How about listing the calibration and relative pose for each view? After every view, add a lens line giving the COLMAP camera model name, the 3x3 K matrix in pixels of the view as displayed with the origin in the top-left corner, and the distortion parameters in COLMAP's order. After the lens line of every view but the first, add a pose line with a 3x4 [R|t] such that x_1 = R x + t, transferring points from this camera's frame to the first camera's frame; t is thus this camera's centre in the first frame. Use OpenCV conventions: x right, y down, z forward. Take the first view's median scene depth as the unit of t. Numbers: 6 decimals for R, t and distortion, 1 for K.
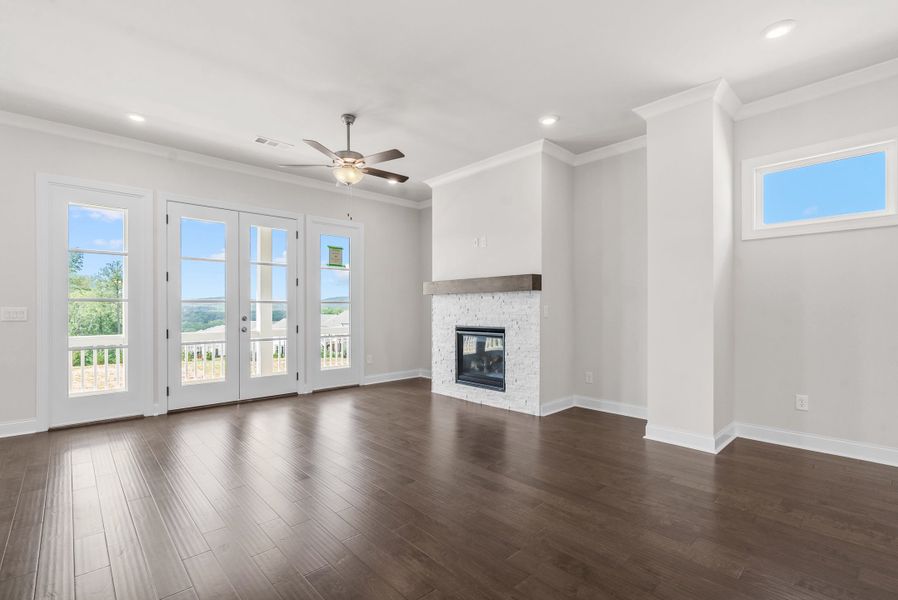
lens RADIAL K [[411.1, 0, 444.4], [0, 411.1, 305.4], [0, 0, 1]] dist [-0.001592, 0.003765]
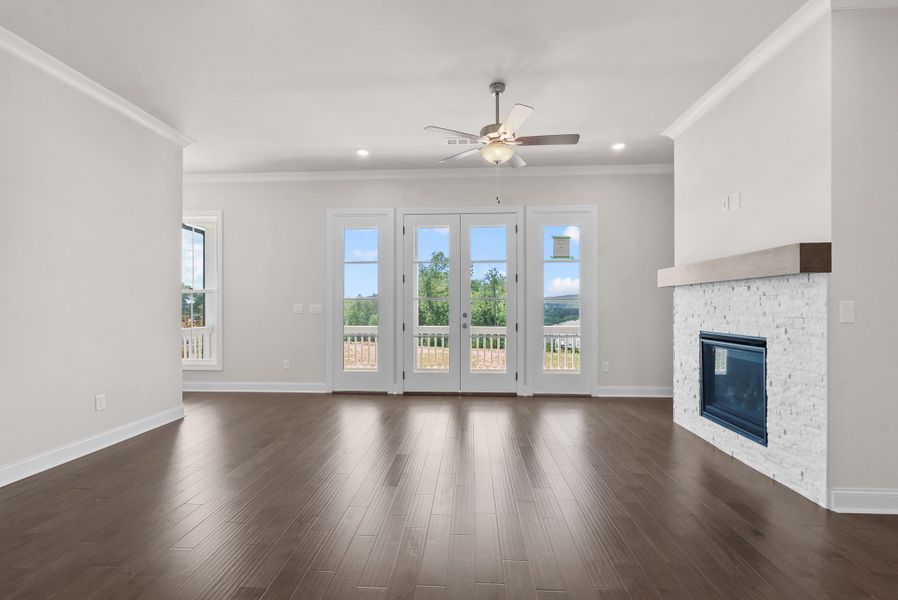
lens RADIAL K [[411.1, 0, 447.1], [0, 411.1, 301.7], [0, 0, 1]] dist [-0.001592, 0.003765]
pose [[0.693671, -0.005242, -0.720273, 0.239769], [0.004452, 0.999986, -0.002990, 0.000733], [0.720278, -0.001133, 0.693685, 0.239657]]
